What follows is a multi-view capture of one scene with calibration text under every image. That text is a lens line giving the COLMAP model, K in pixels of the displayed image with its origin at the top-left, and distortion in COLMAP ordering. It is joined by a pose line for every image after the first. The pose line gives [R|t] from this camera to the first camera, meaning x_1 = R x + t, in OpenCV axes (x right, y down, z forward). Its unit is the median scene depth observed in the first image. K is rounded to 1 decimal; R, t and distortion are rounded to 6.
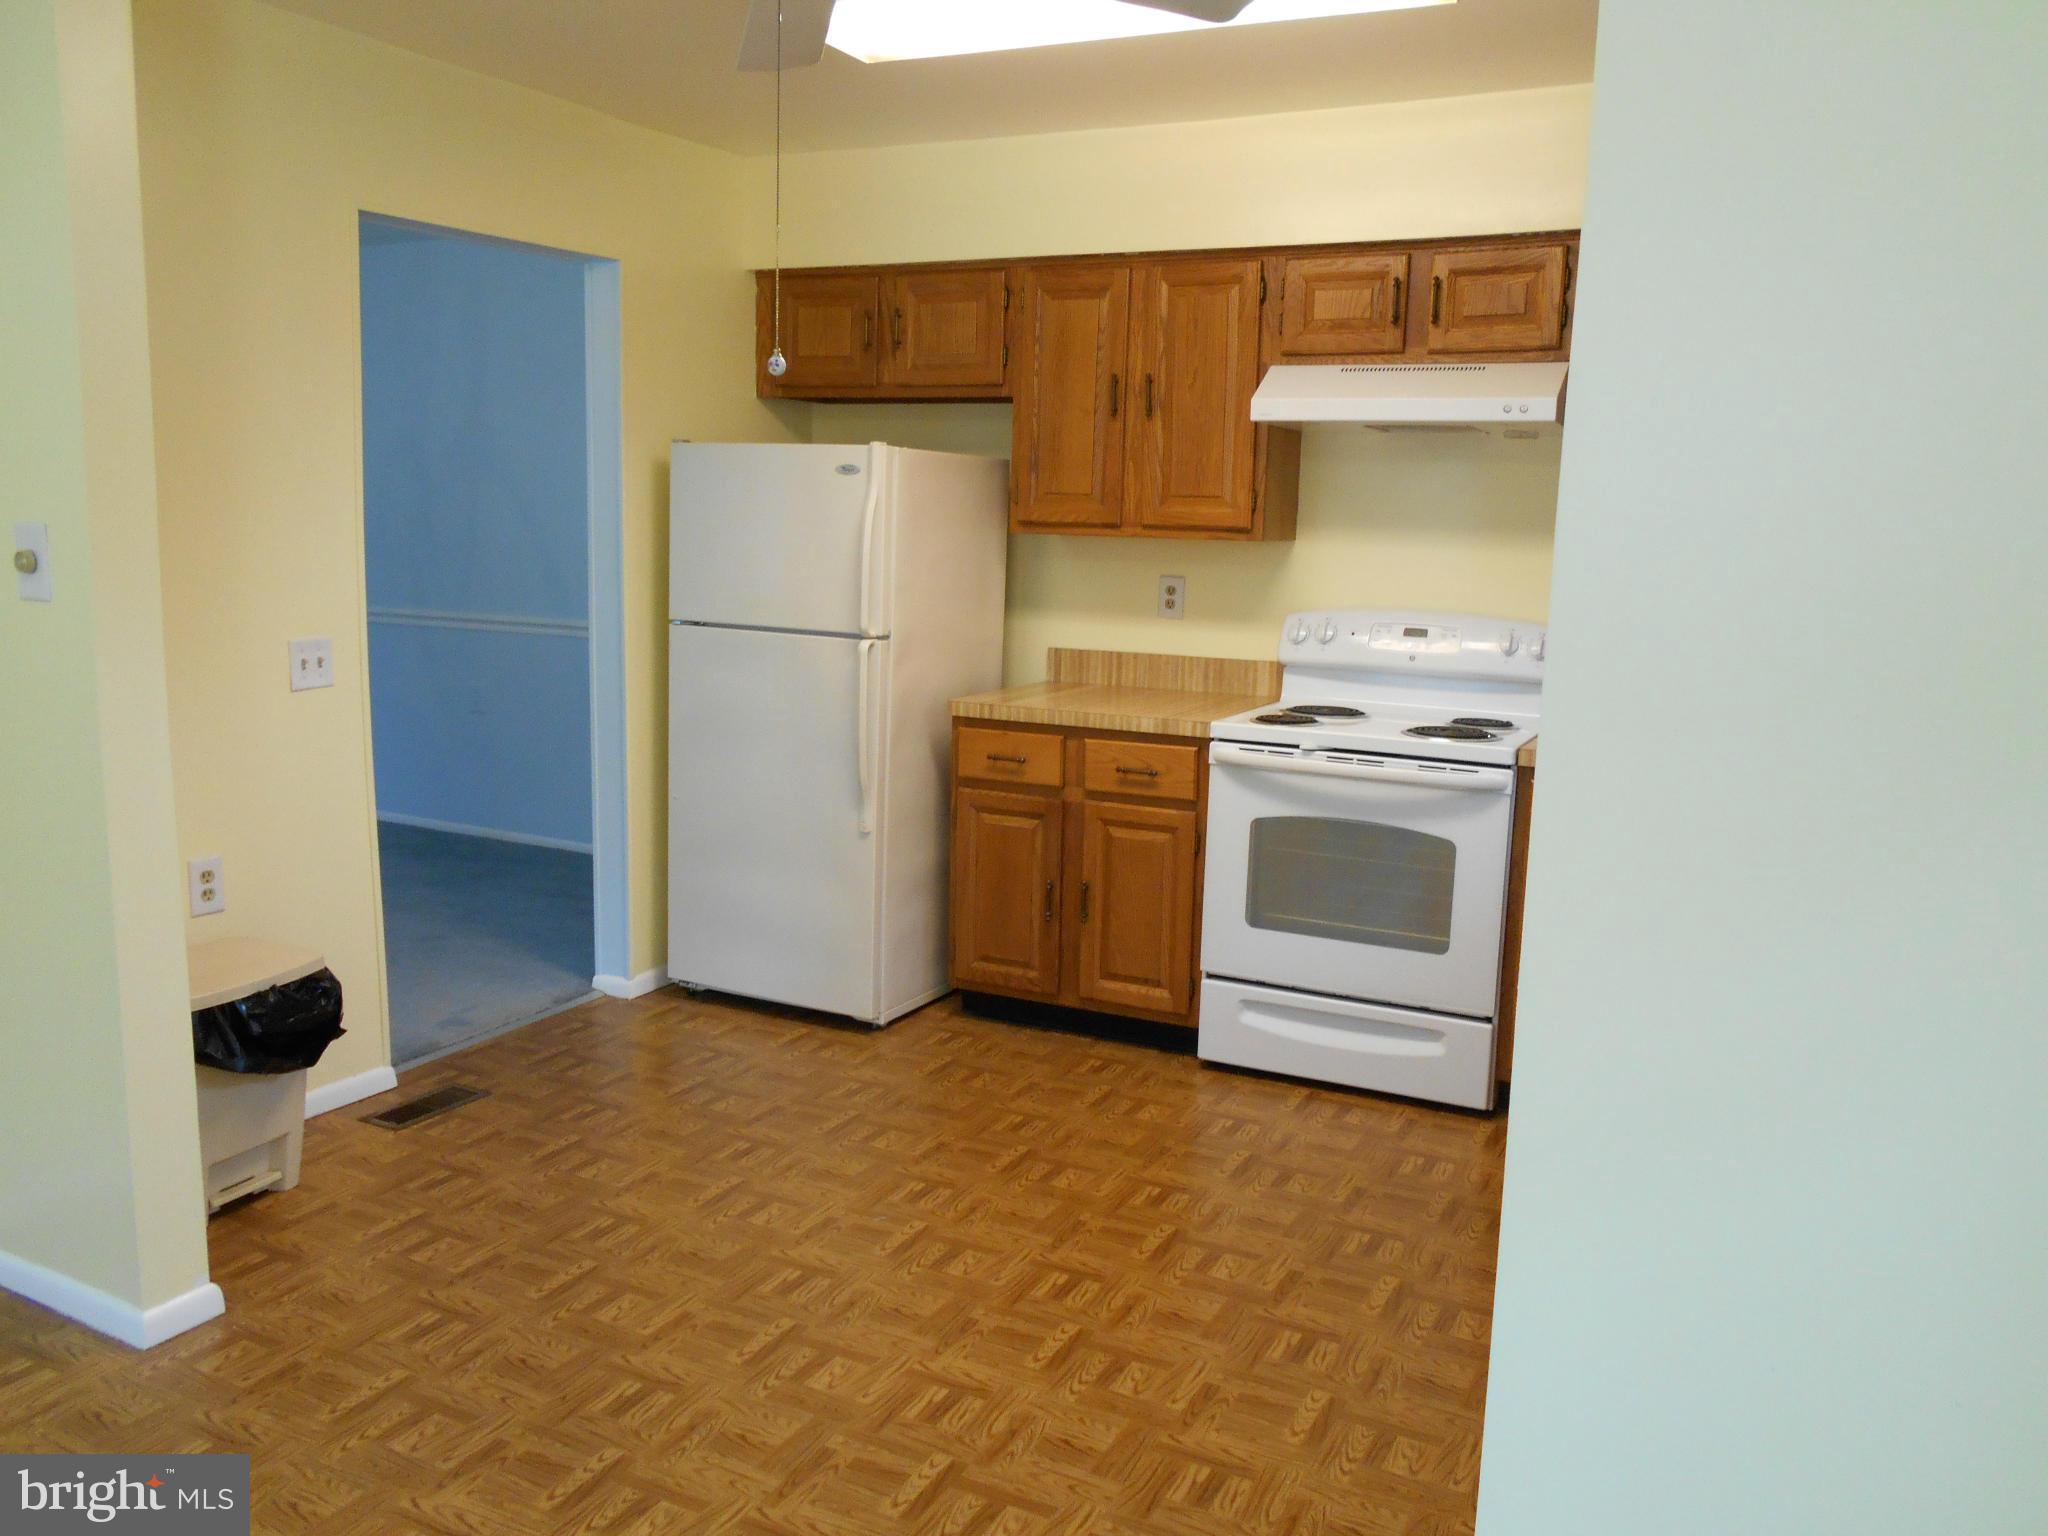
lens RADIAL K [[1625.1, 0, 1039.9], [0, 1625.1, 781.2], [0, 0, 1]] dist [-0.048133, 0.059176]
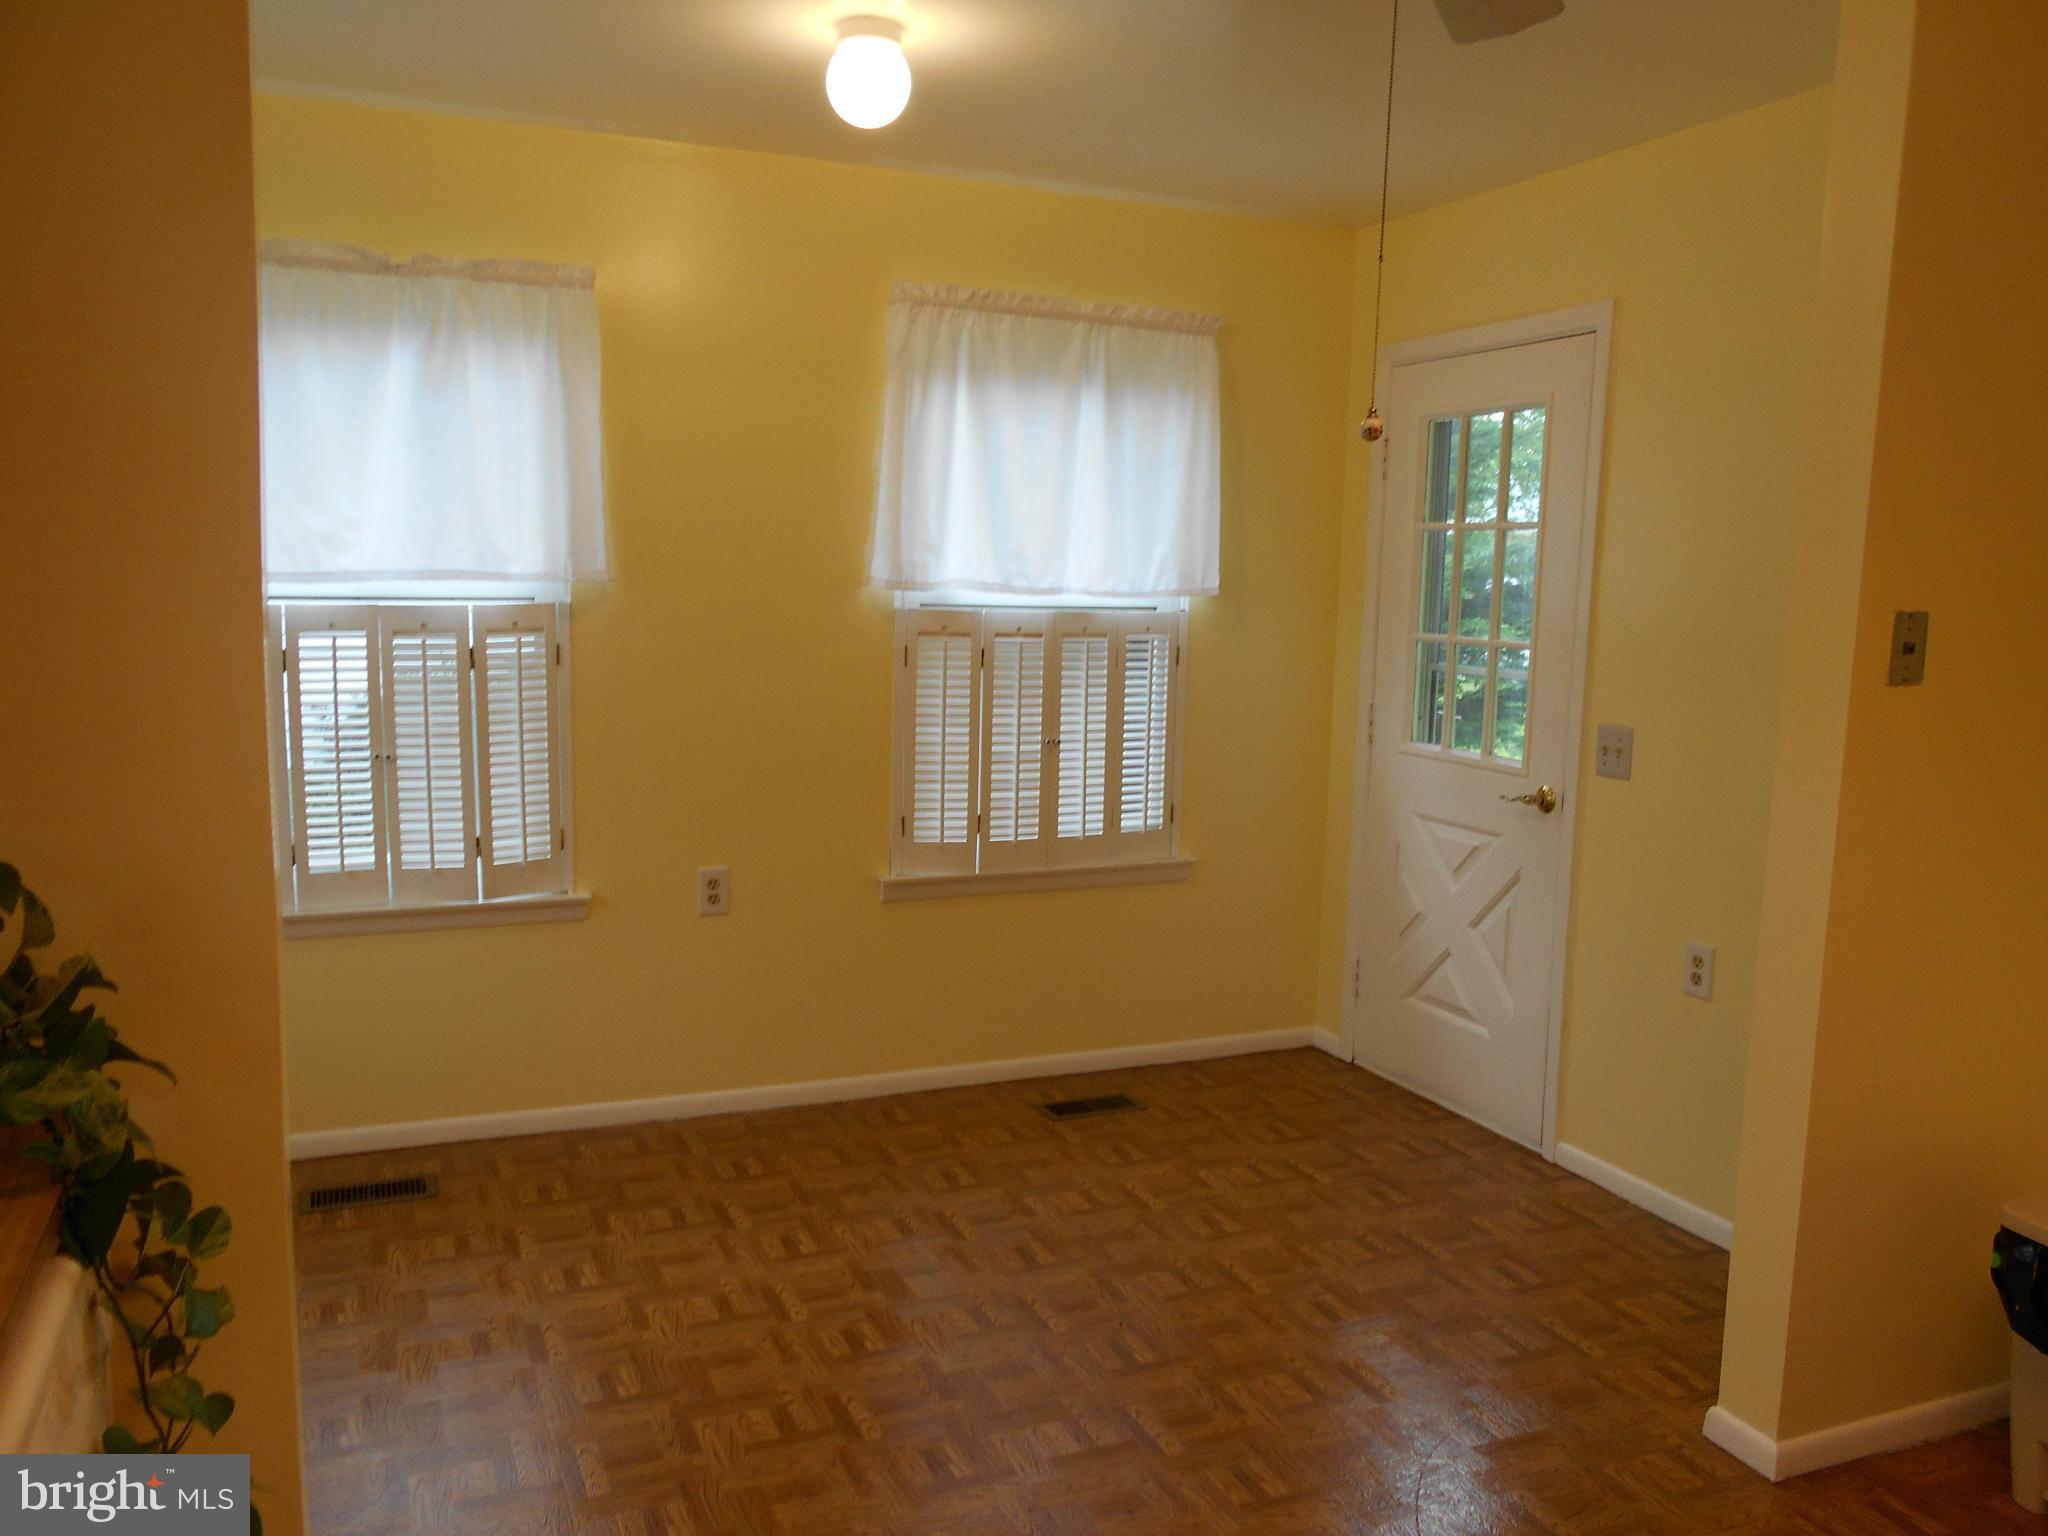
lens RADIAL K [[1625.1, 0, 1064.7], [0, 1625.1, 729.9], [0, 0, 1]] dist [-0.048133, 0.059176]
pose [[-0.630075, 0.039984, -0.775504, 0.505956], [-0.176312, 0.965225, 0.193015, -0.195251], [0.756253, 0.258345, -0.601115, 1.167306]]
